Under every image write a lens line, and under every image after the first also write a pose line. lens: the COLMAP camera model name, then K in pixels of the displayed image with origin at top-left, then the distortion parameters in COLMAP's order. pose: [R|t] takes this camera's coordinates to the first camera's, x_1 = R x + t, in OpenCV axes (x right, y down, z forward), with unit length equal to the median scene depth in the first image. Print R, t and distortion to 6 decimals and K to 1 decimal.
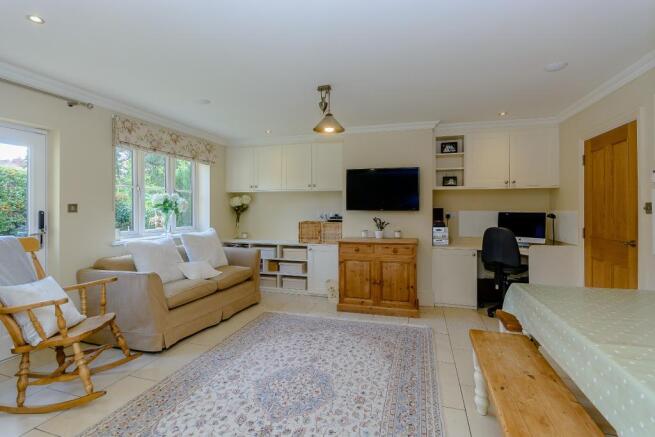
lens RADIAL K [[299.3, 0, 327.9], [0, 299.3, 213.1], [0, 0, 1]] dist [-0.001962, 0.000019]
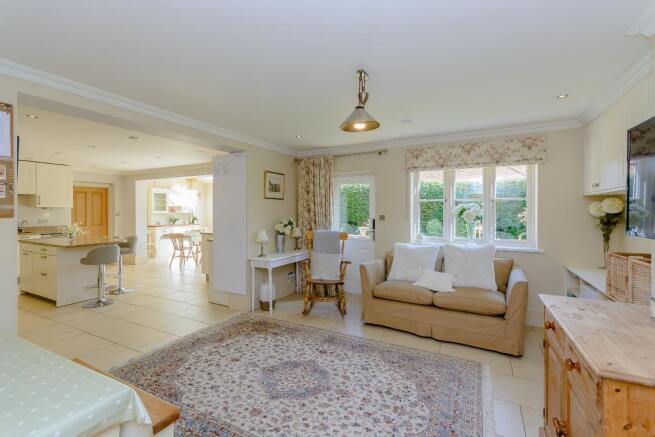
lens RADIAL K [[288.7, 0, 327.7], [0, 288.7, 212.7], [0, 0, 1]] dist [0.004265, 0.000179]
pose [[-0.175473, 0.008113, -0.984451, 0.756071], [-0.011946, 0.999875, 0.010370, -0.056371], [0.984412, 0.013580, -0.175355, 1.022733]]
